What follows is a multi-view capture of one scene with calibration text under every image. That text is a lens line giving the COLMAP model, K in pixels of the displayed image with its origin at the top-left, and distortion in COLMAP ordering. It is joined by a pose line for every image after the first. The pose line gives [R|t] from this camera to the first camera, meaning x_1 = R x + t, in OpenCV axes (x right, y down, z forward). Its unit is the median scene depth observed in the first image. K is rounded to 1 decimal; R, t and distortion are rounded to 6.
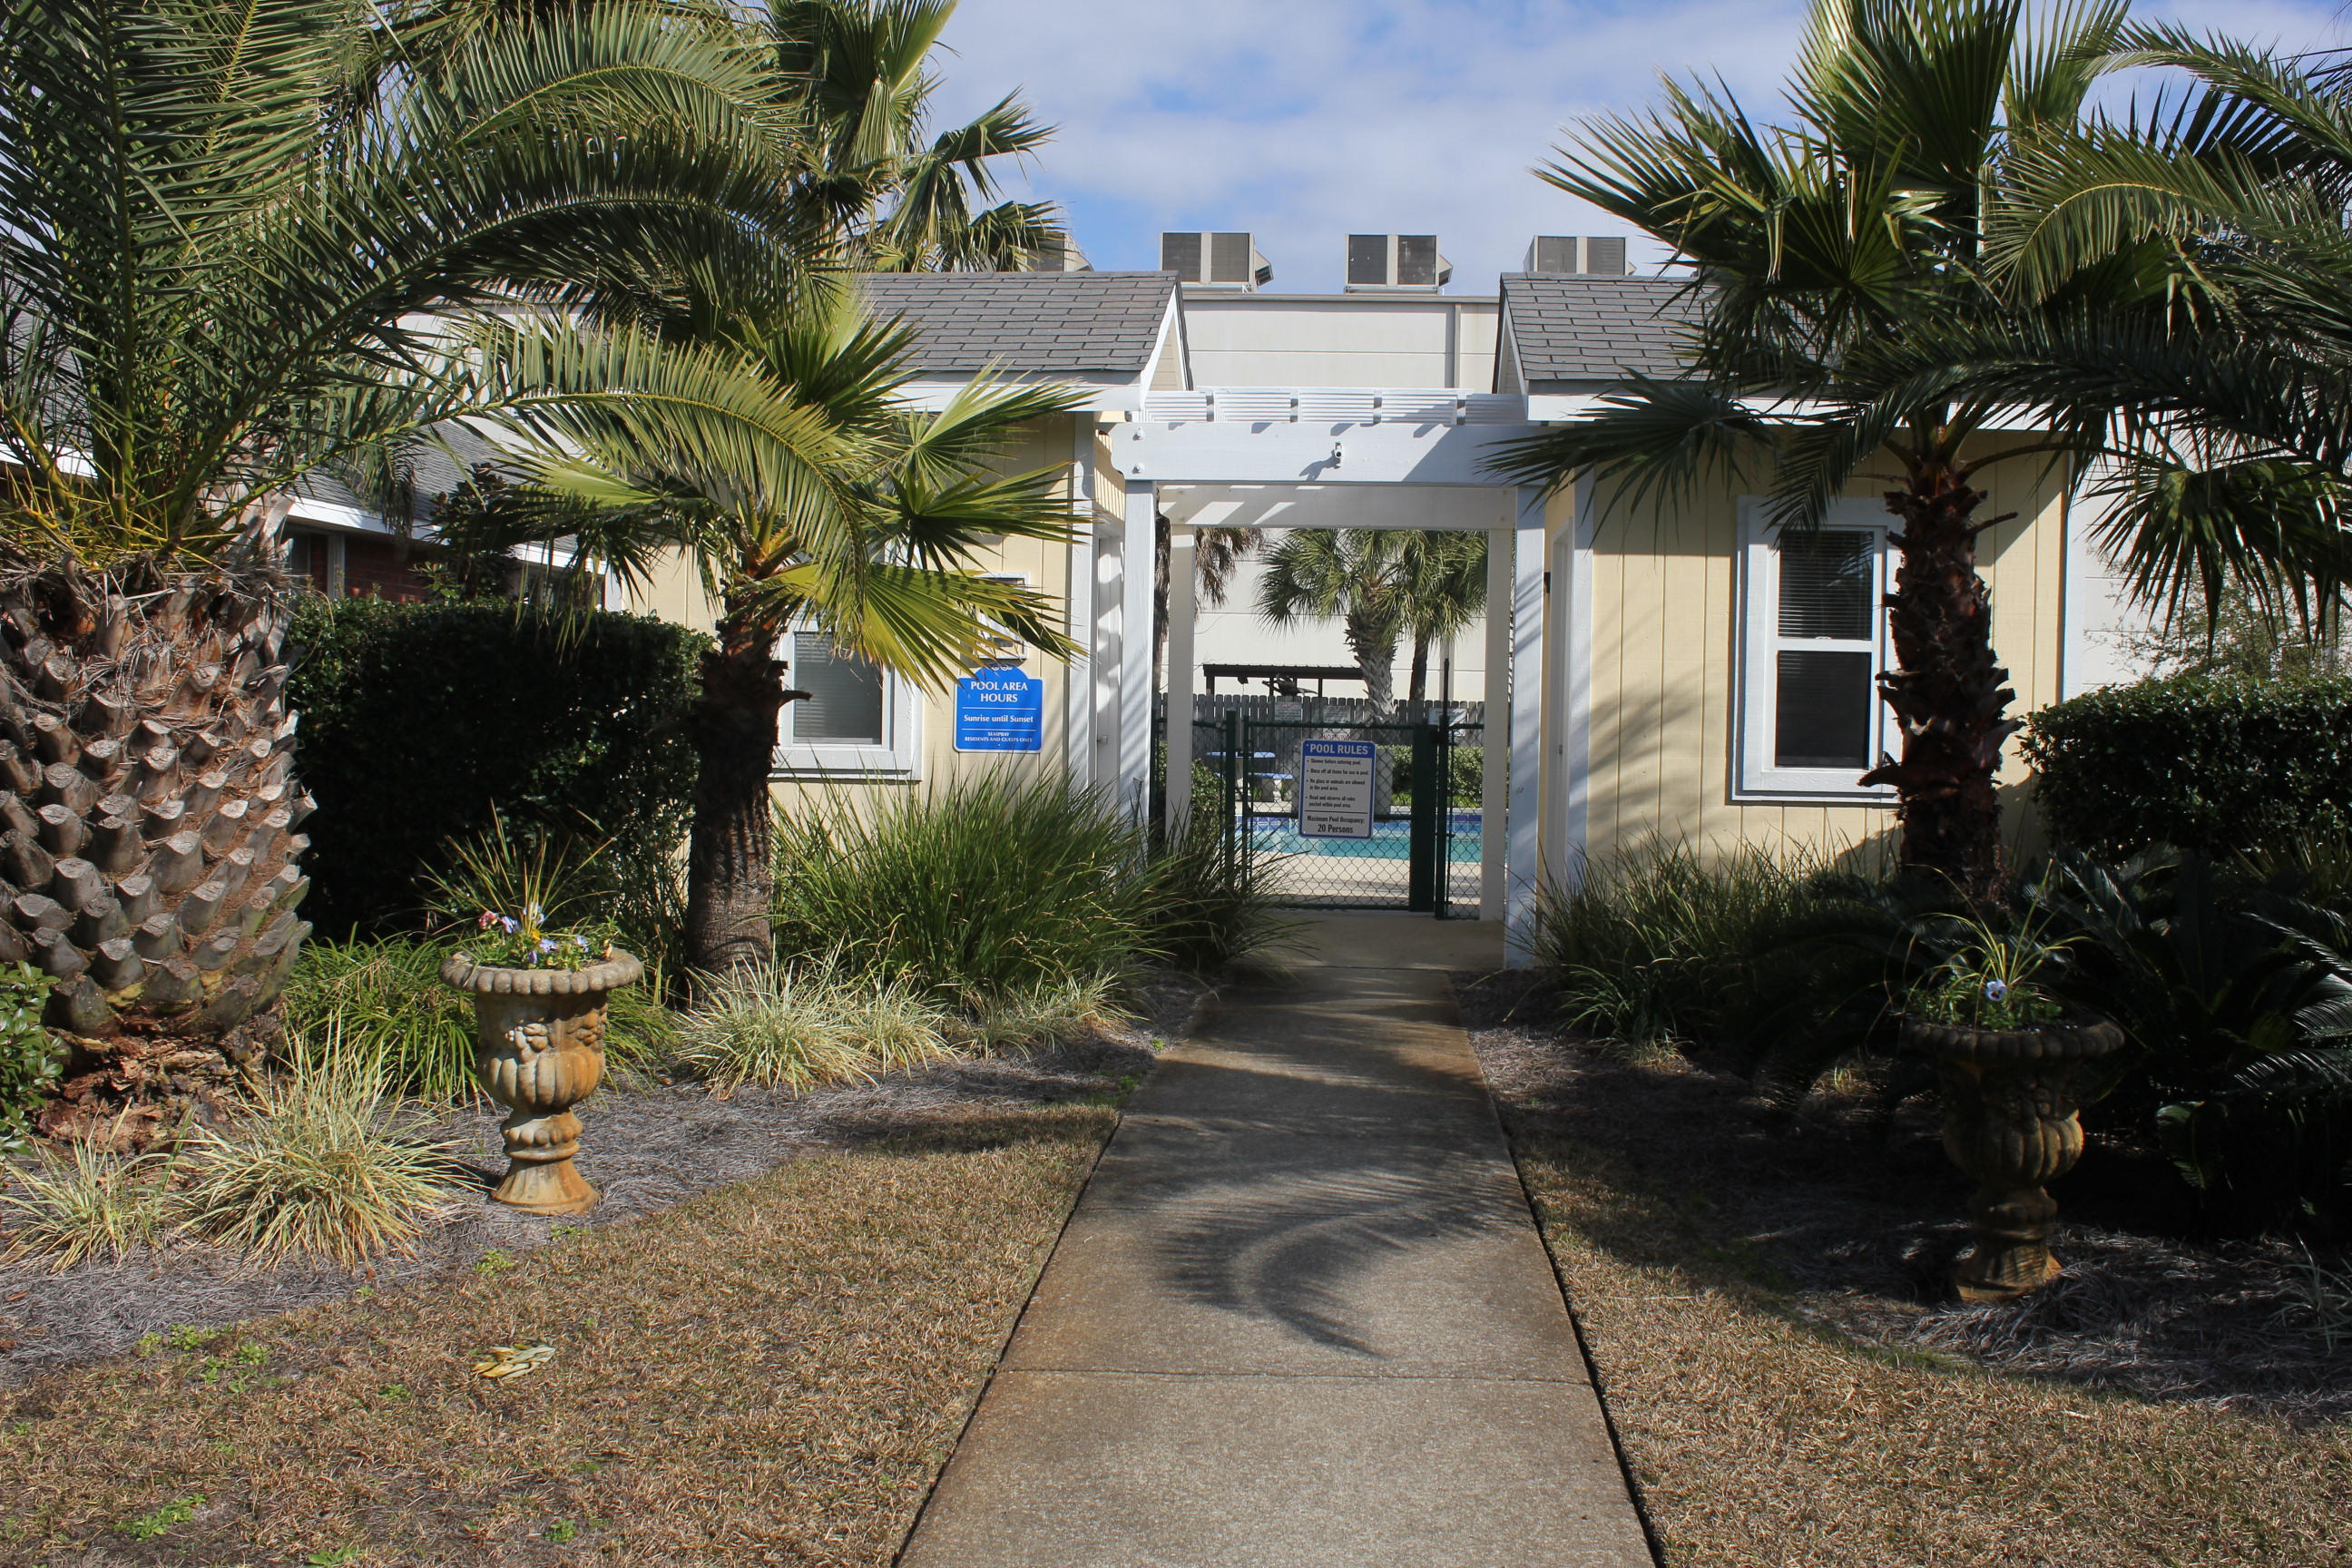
lens RADIAL K [[2078.8, 0, 1176.0], [0, 2078.8, 784.0], [0, 0, 1]] dist [-0.132558, 0.001697]
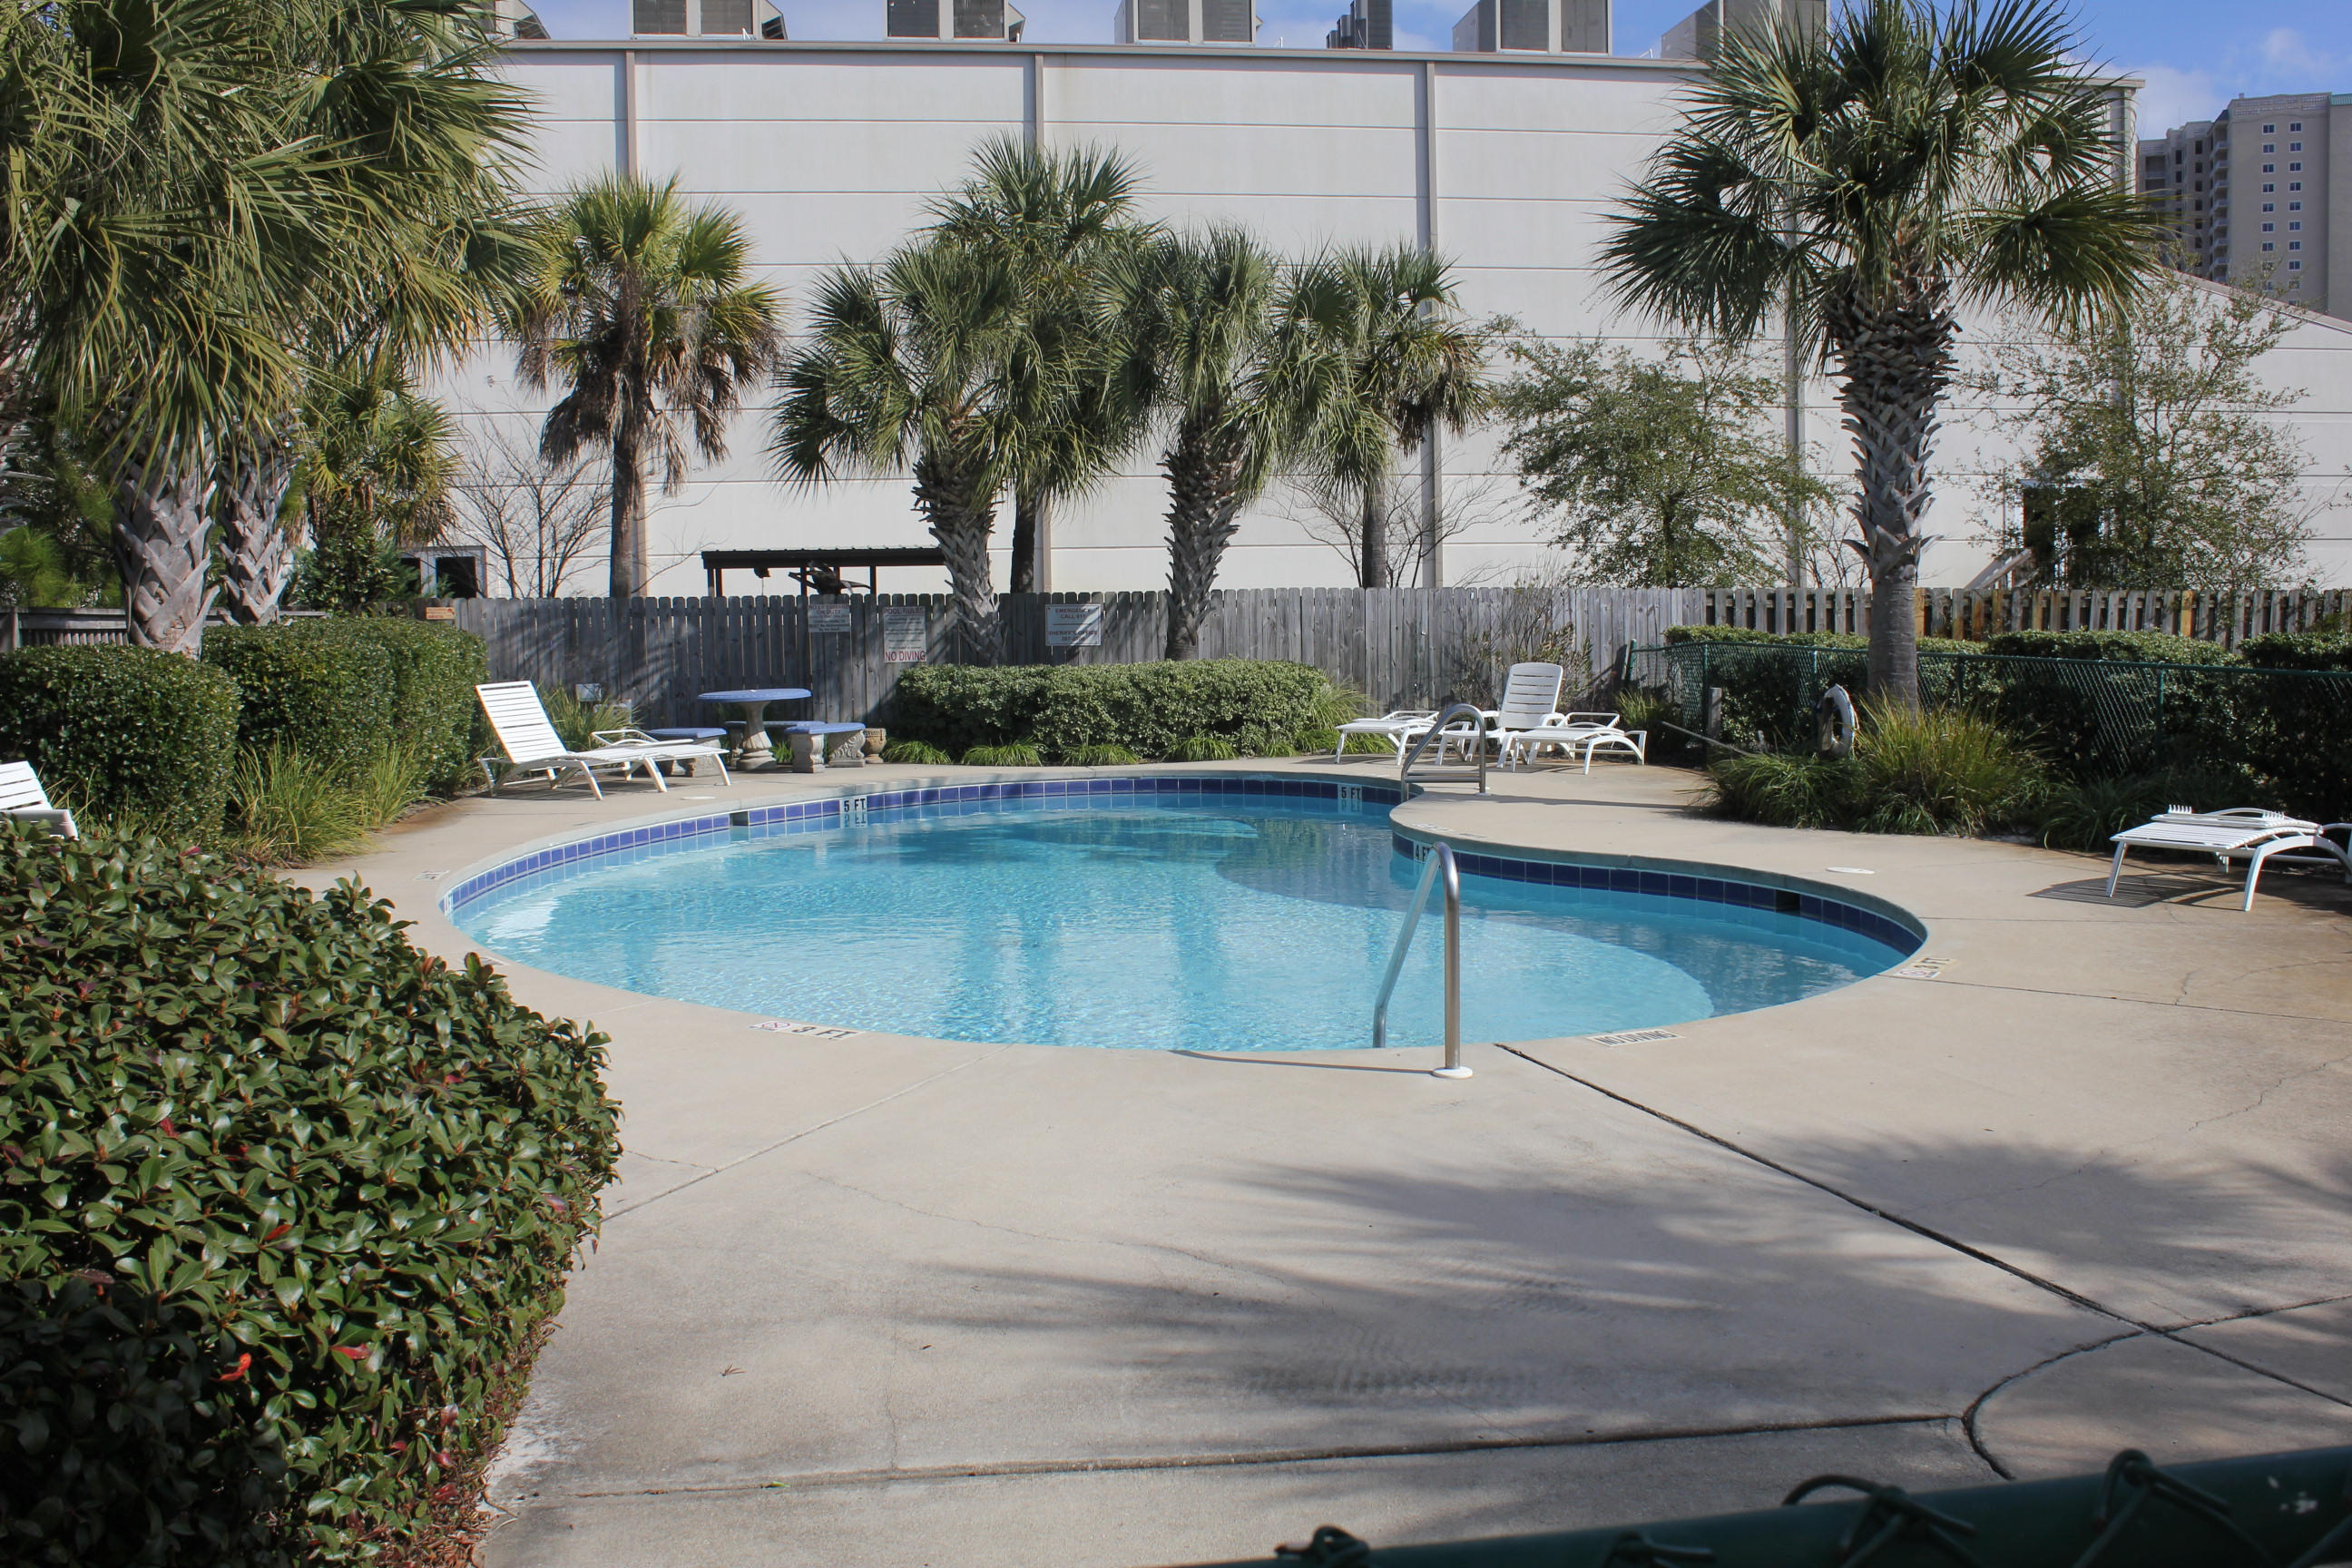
lens RADIAL K [[2078.8, 0, 1176.0], [0, 2078.8, 784.0], [0, 0, 1]] dist [-0.132558, 0.001697]
pose [[0.975542, -0.053937, 0.213094, 0.019306], [0.042238, 0.997359, 0.059077, -0.017009], [-0.215718, -0.048631, 0.975244, 0.345109]]
